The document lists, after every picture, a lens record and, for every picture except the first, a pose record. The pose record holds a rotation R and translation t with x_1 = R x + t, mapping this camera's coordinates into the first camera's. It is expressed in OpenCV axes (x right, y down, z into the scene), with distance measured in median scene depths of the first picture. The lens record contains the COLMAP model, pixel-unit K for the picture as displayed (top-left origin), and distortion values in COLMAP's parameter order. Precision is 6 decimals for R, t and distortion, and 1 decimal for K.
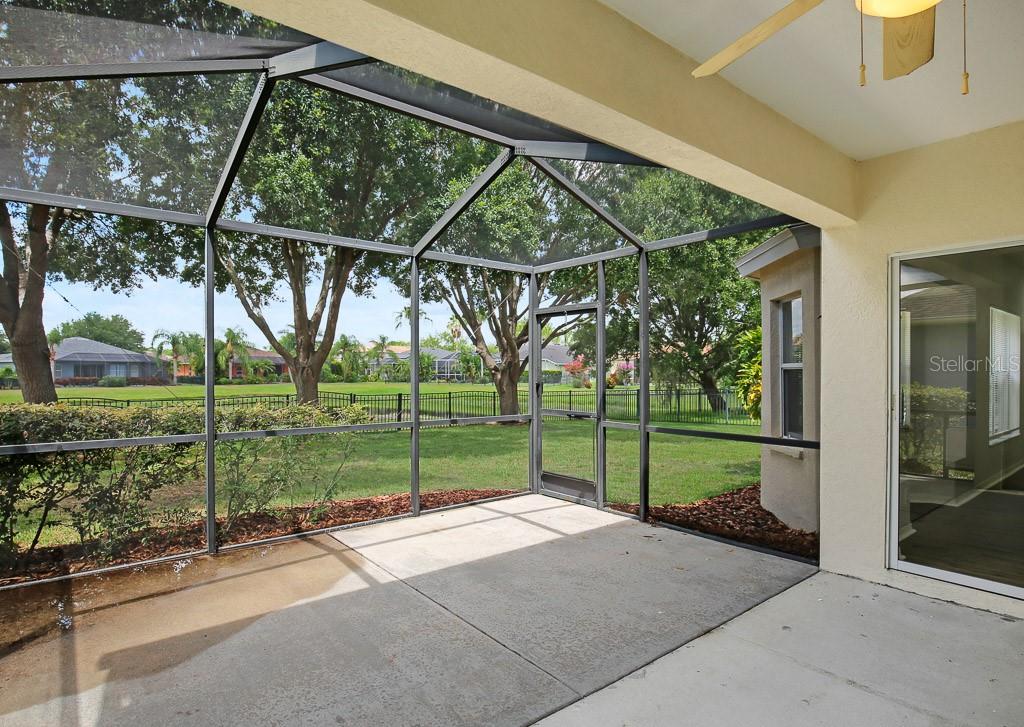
lens RADIAL K [[559.1, 0, 509.5], [0, 559.1, 369.3], [0, 0, 1]] dist [-0.004980, -0.000597]
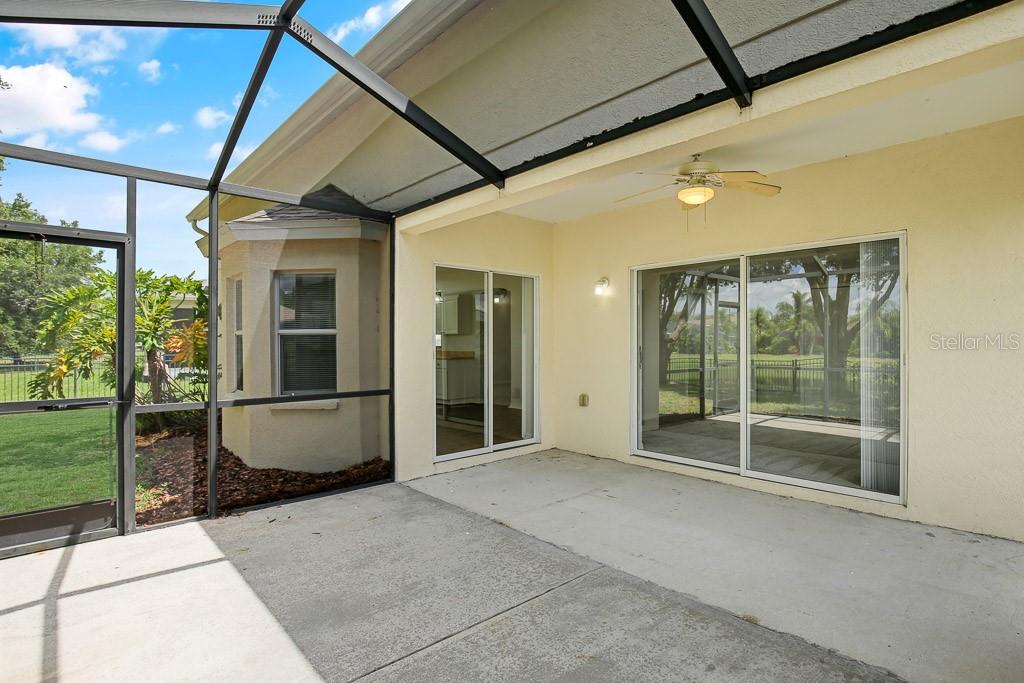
lens RADIAL K [[503.3, 0, 509.4], [0, 503.3, 343.3], [0, 0, 1]] dist [-0.001764, -0.000324]
pose [[-0.058519, 0.001160, 0.998286, -0.592721], [-0.007151, 0.999973, -0.001581, 0.017883], [-0.998261, -0.007231, -0.058509, 0.702216]]
